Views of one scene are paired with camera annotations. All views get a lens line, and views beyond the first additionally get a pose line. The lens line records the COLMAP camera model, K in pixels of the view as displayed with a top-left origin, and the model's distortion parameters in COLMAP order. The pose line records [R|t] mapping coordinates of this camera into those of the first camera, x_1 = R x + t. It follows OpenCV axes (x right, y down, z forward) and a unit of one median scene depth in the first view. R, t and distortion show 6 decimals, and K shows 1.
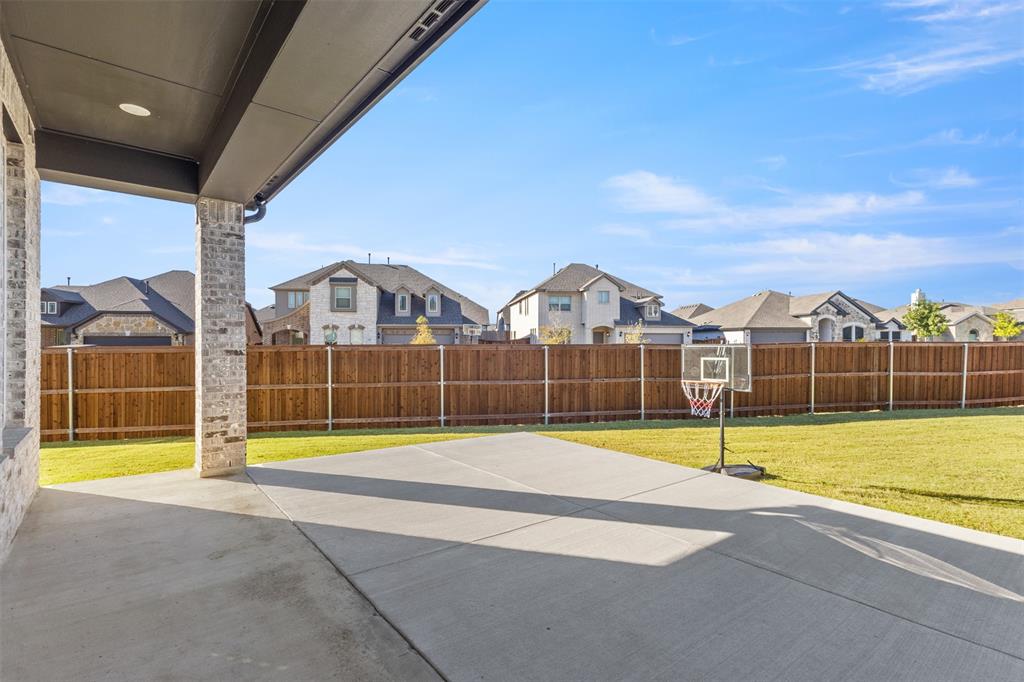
lens RADIAL K [[435.4, 0, 512.0], [0, 435.4, 341.0], [0, 0, 1]] dist [0.002137, 0.000112]
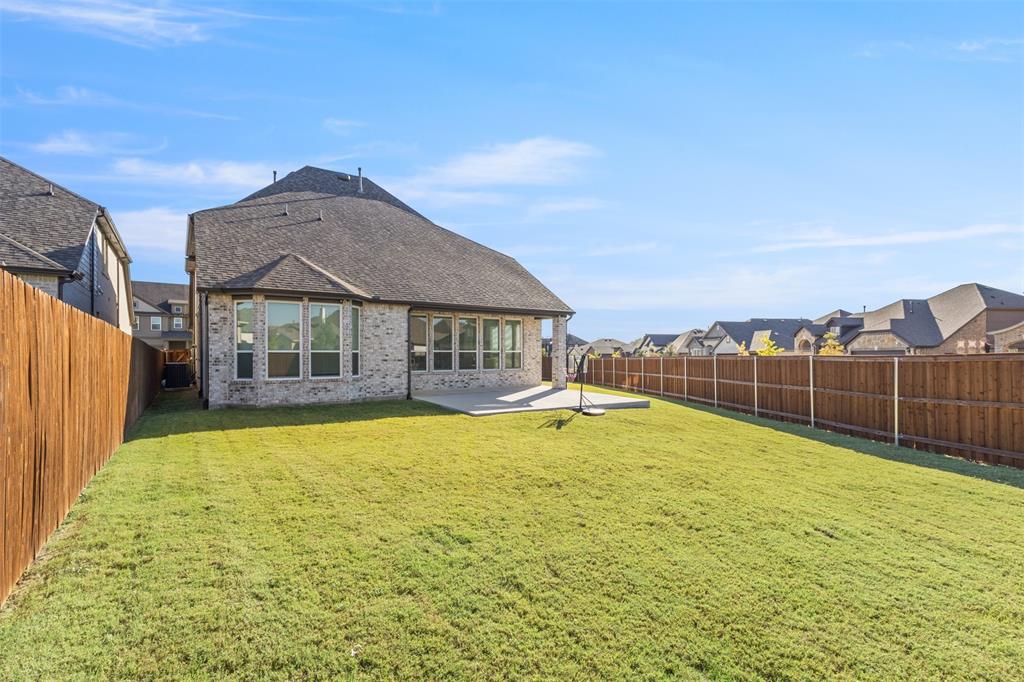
lens RADIAL K [[476.5, 0, 502.8], [0, 476.5, 342.8], [0, 0, 1]] dist [0.003271, -0.000041]
pose [[-0.106516, -0.028340, -0.993907, 1.284831], [0.000259, 0.999593, -0.028530, 0.009089], [0.994311, -0.003297, -0.106466, 0.320191]]
